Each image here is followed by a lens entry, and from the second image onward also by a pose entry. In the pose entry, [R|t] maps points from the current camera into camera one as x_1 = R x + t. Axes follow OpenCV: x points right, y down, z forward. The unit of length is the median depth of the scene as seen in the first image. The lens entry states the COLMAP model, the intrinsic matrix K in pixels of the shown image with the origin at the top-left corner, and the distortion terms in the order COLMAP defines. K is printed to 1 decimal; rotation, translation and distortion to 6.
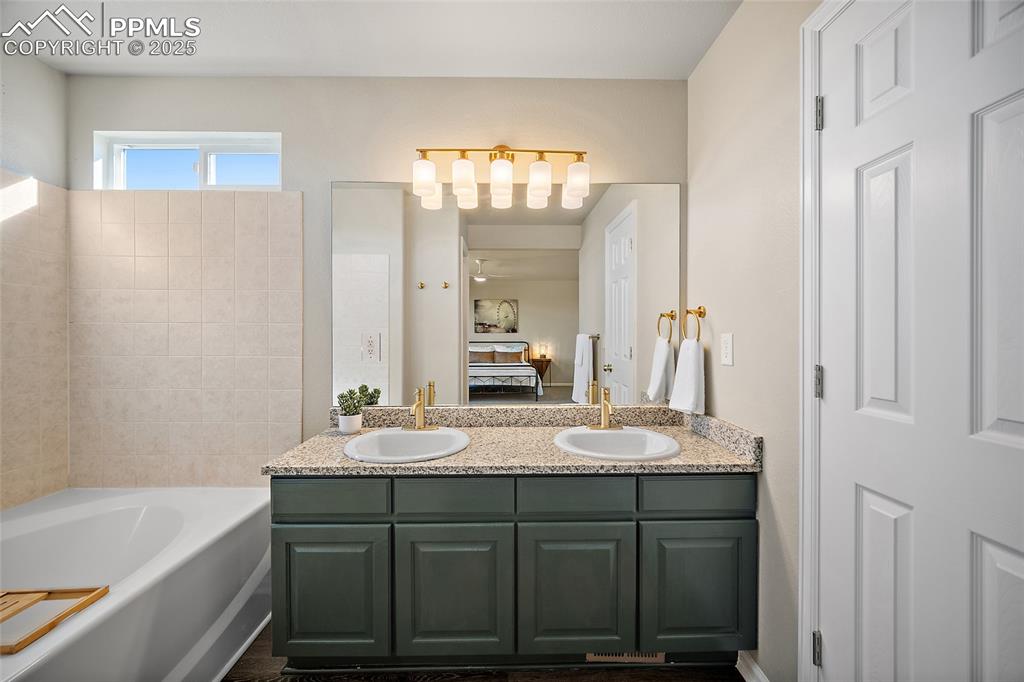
lens RADIAL K [[404.9, 0, 512.0], [0, 404.9, 339.8], [0, 0, 1]] dist [0.000023, -0.000277]
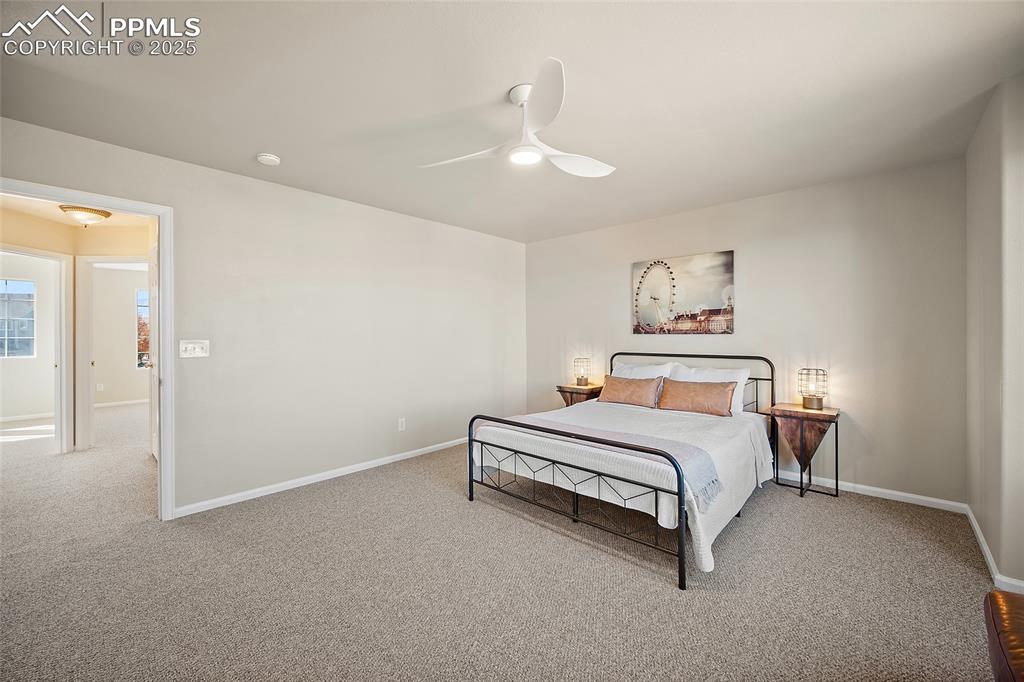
lens RADIAL K [[404.9, 0, 506.1], [0, 404.9, 336.2], [0, 0, 1]] dist [0.000023, -0.000277]
pose [[0.708655, 0.004916, -0.705538, 0.140328], [-0.002314, 0.999987, 0.004643, -0.017803], [0.705552, -0.001658, 0.708656, 0.568832]]
